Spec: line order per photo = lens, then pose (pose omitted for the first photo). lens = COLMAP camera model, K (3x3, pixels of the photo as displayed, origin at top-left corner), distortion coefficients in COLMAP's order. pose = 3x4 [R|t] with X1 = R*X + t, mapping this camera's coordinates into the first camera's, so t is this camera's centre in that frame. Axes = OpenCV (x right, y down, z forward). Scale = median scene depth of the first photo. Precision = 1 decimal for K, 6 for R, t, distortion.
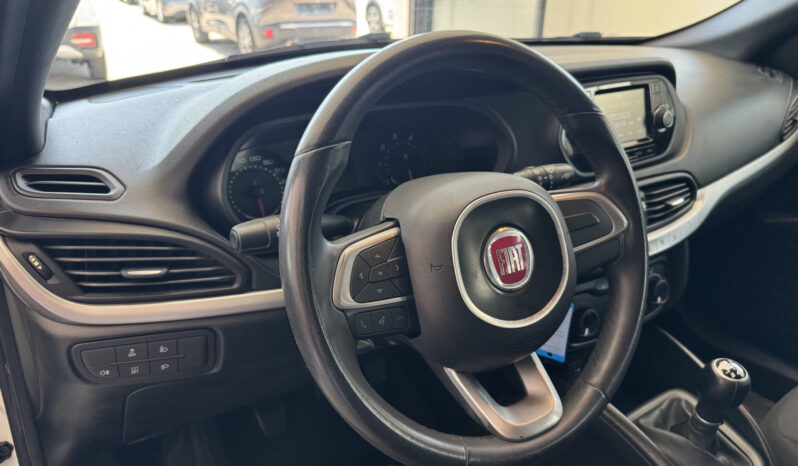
lens RADIAL K [[564.0, 0, 393.1], [0, 564.0, 237.0], [0, 0, 1]] dist [0.089754, -0.122642]
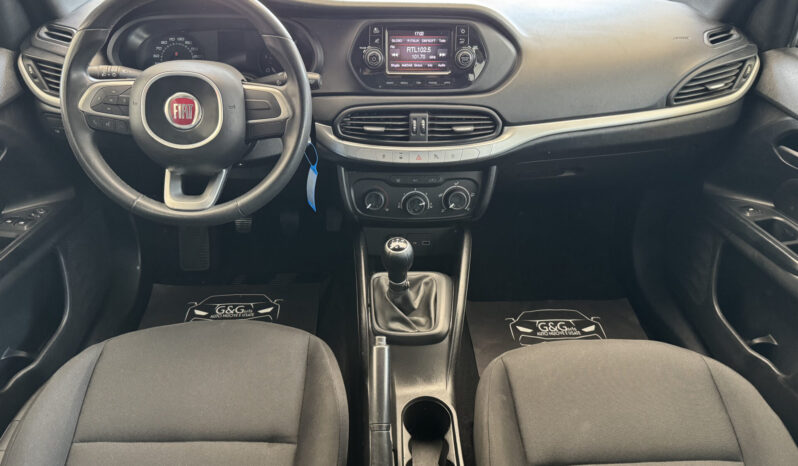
lens RADIAL K [[564.0, 0, 393.1], [0, 564.0, 237.0], [0, 0, 1]] dist [0.089754, -0.122642]
pose [[0.860850, 0.287855, -0.419616, 1.455536], [-0.219166, 0.953954, 0.204788, -0.085108], [0.459243, -0.084326, 0.884299, -0.285831]]
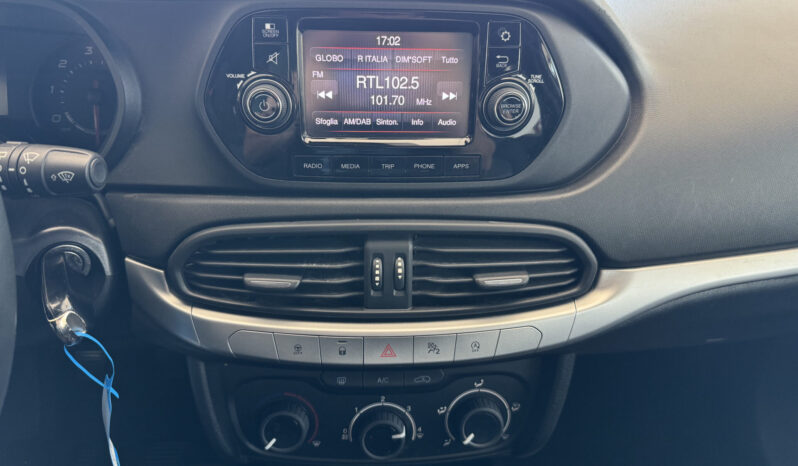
lens RADIAL K [[573.4, 0, 399.0], [0, 573.4, 233.0], [0, 0, 1]] dist [0.119922, -0.215315]
pose [[0.871730, 0.281640, -0.400956, 0.926082], [-0.228929, 0.957599, 0.174916, -0.255612], [0.433219, -0.060689, 0.899243, 0.794219]]
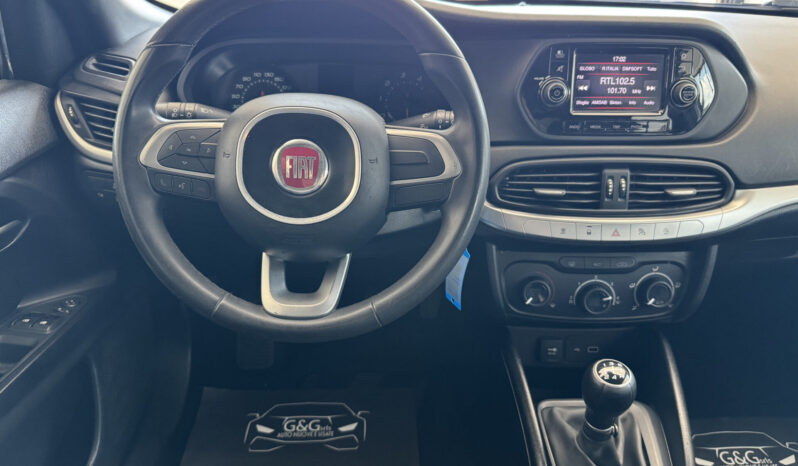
lens RADIAL K [[571.4, 0, 399.0], [0, 571.4, 233.0], [0, 0, 1]] dist [0.051792, -0.105301]
pose [[0.846556, 0.244782, -0.472678, 0.854853], [-0.222715, 0.969412, 0.103144, 0.004840], [0.483468, 0.017955, 0.875178, 0.066758]]
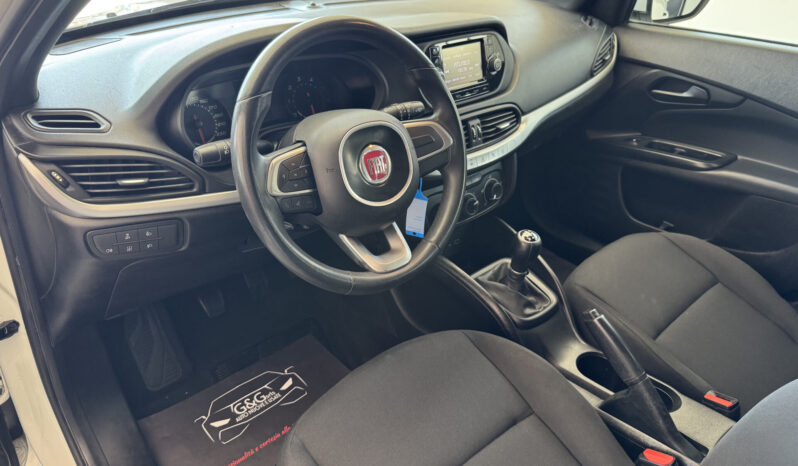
lens RADIAL K [[573.4, 0, 399.0], [0, 573.4, 233.0], [0, 0, 1]] dist [0.119922, -0.215315]
pose [[0.985668, -0.051241, 0.160726, -0.003259], [0.031952, 0.992214, 0.120375, 0.032918], [-0.165642, -0.113515, 0.979631, -0.579361]]
